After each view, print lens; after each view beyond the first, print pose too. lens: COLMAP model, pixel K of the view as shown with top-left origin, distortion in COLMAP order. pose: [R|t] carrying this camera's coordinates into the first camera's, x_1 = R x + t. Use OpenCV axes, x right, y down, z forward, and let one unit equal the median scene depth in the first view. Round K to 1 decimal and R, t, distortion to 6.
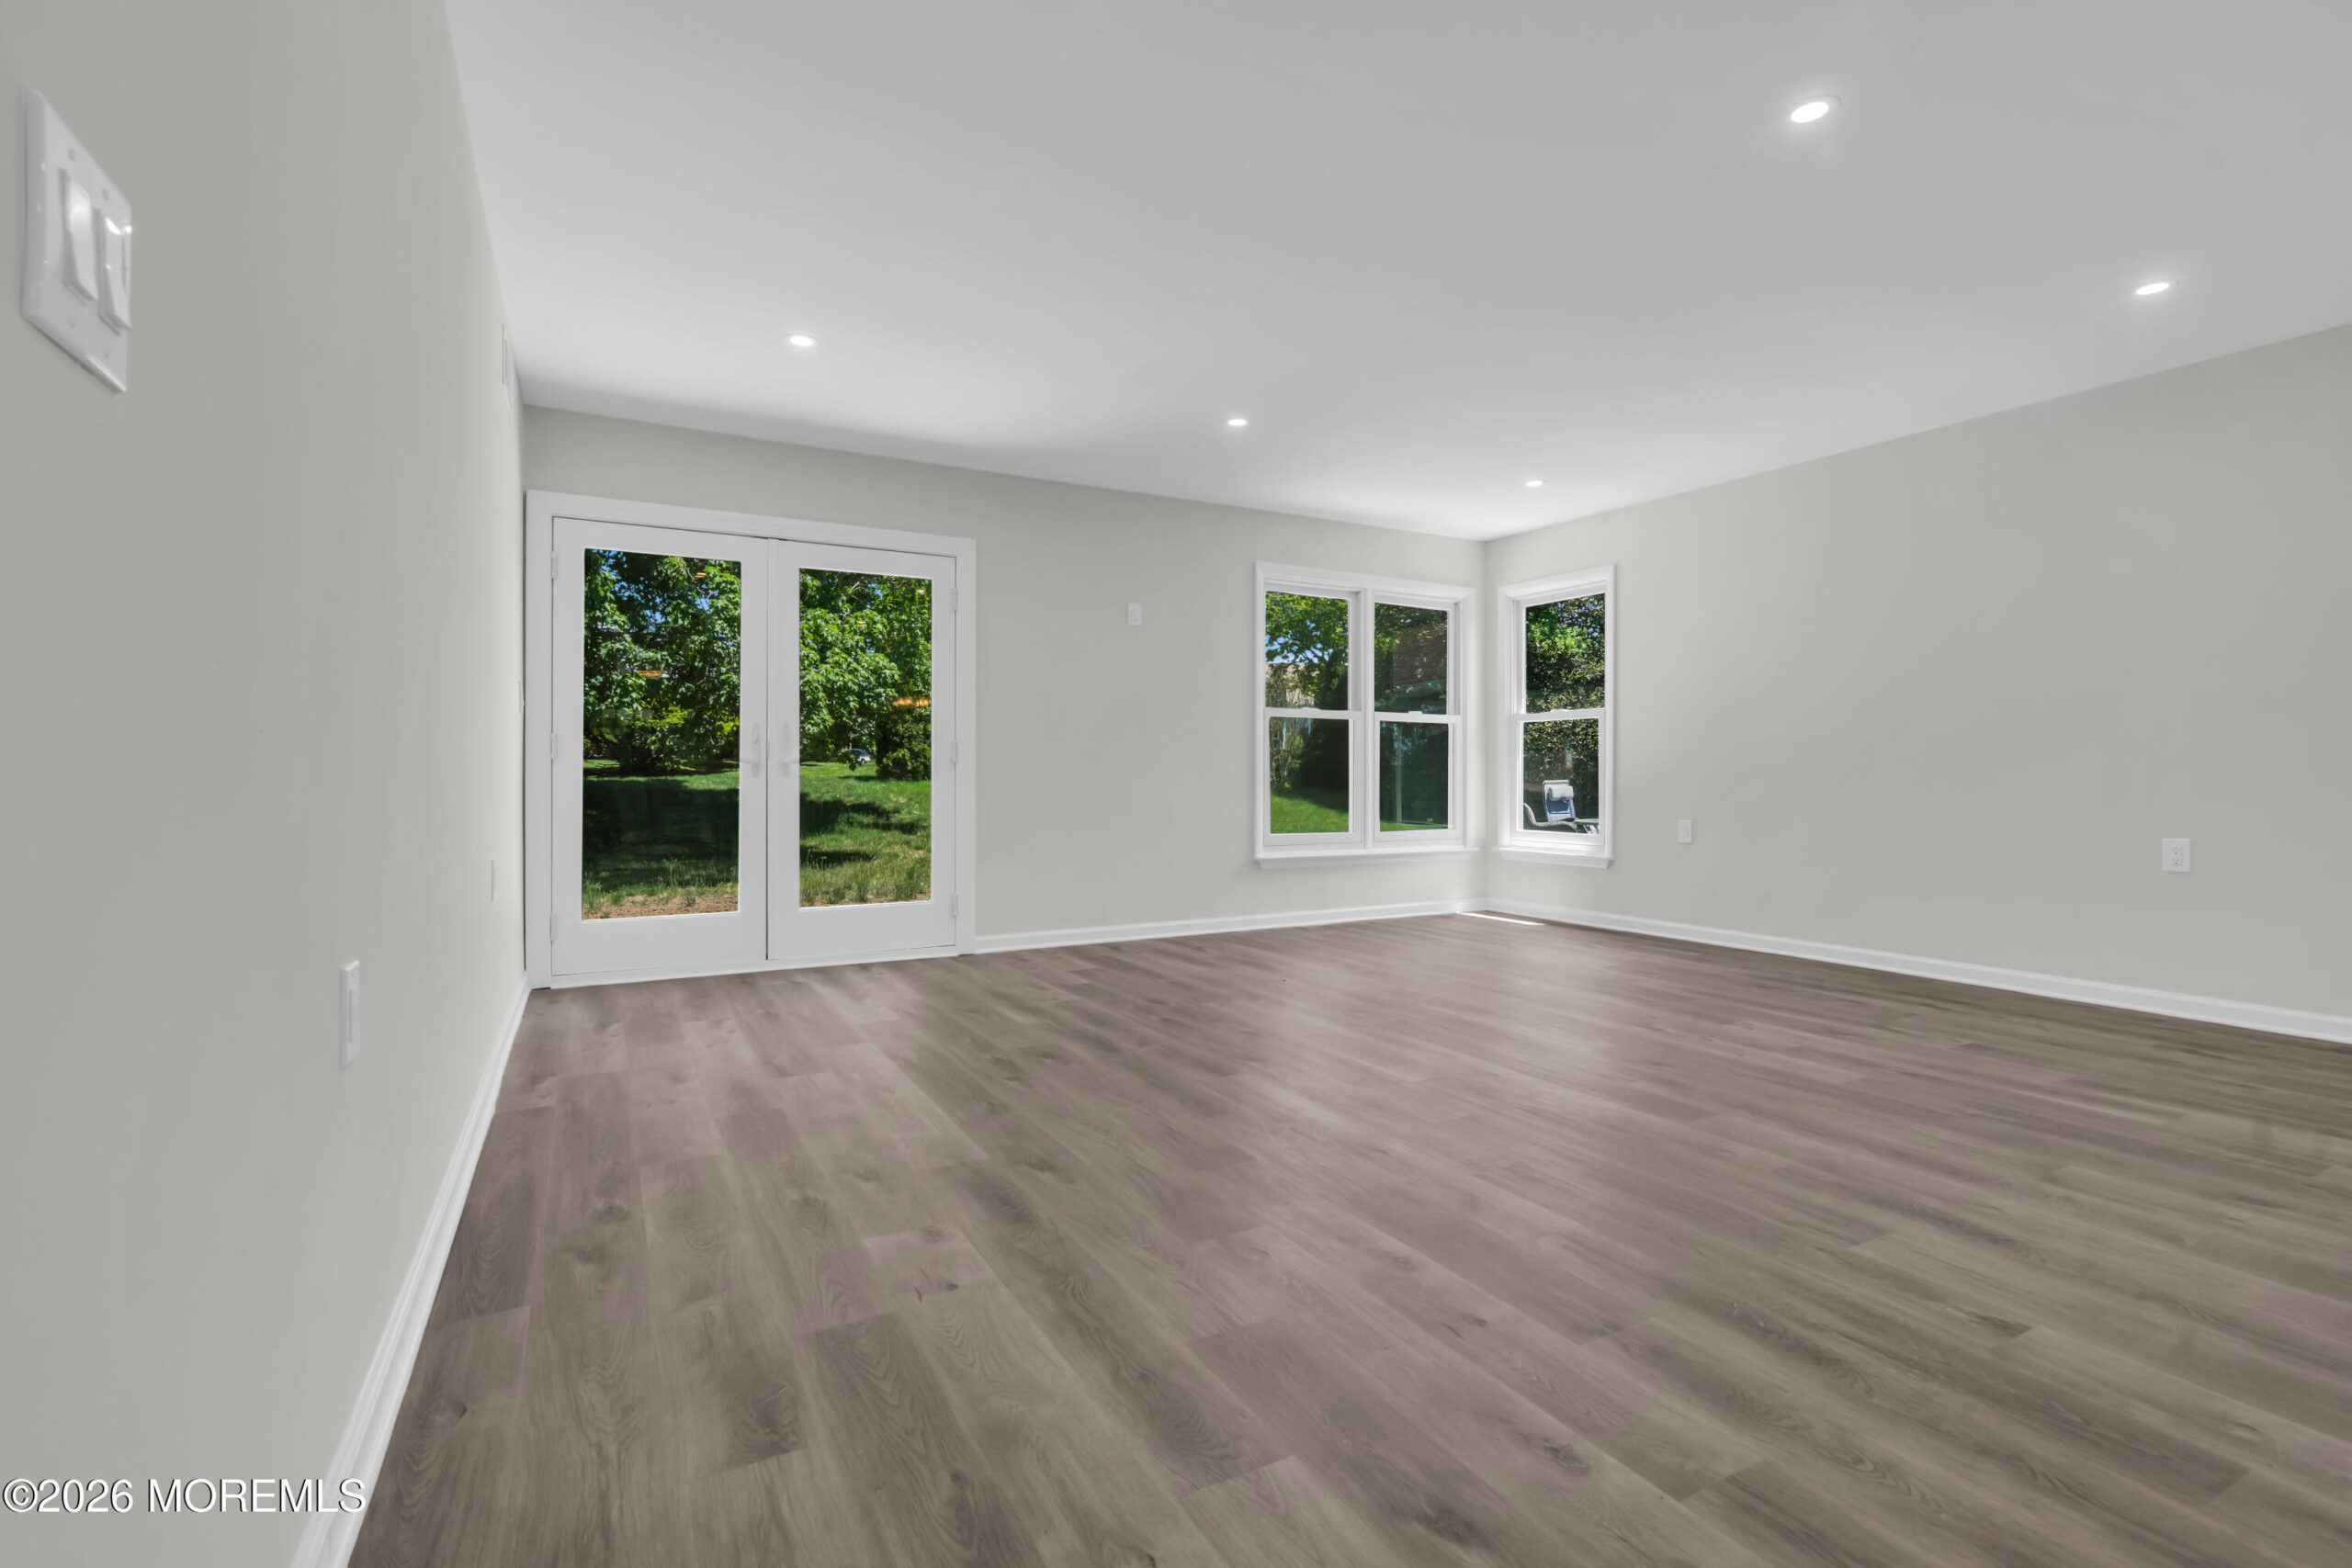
lens RADIAL K [[1054.0, 0, 1131.4], [0, 1054.0, 767.5], [0, 0, 1]] dist [-0.006299, 0.001929]
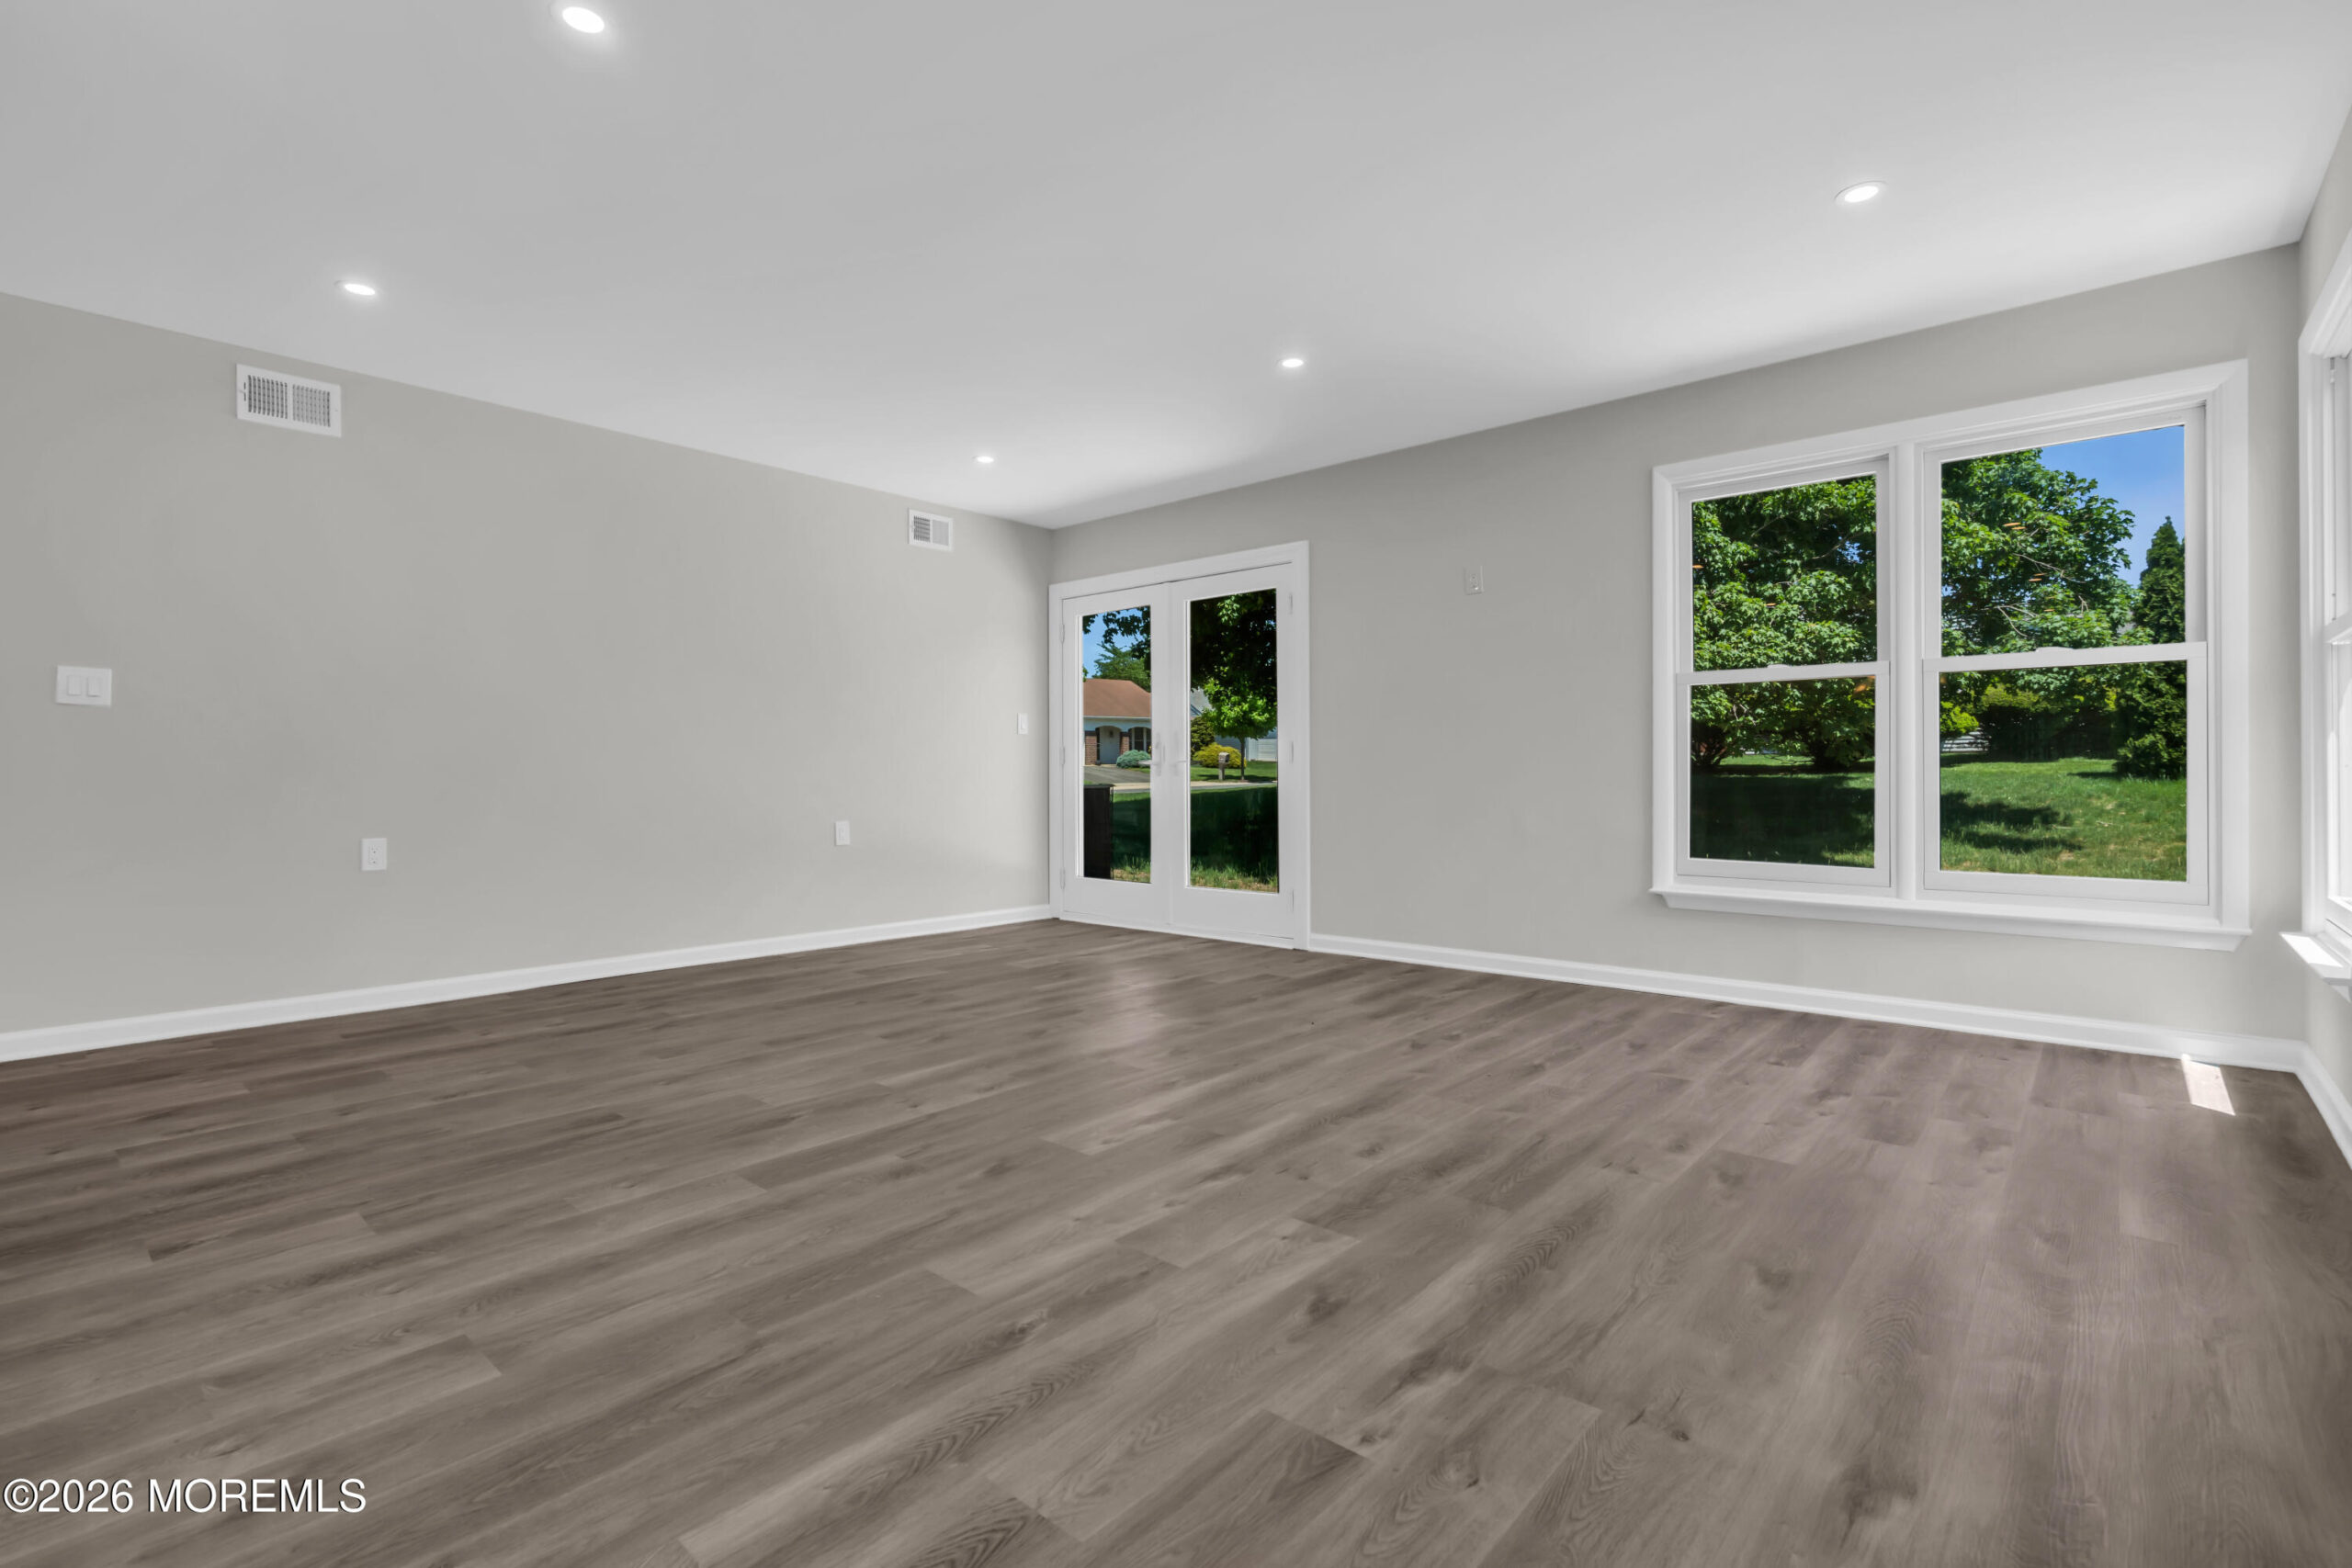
lens RADIAL K [[1054.0, 0, 1191.4], [0, 1054.0, 767.8], [0, 0, 1]] dist [-0.006299, 0.001929]
pose [[0.365320, -0.008728, -0.930841, 1.591506], [0.011479, 0.999922, -0.004871, 0.011627], [0.930811, -0.008905, 0.365392, 1.116547]]
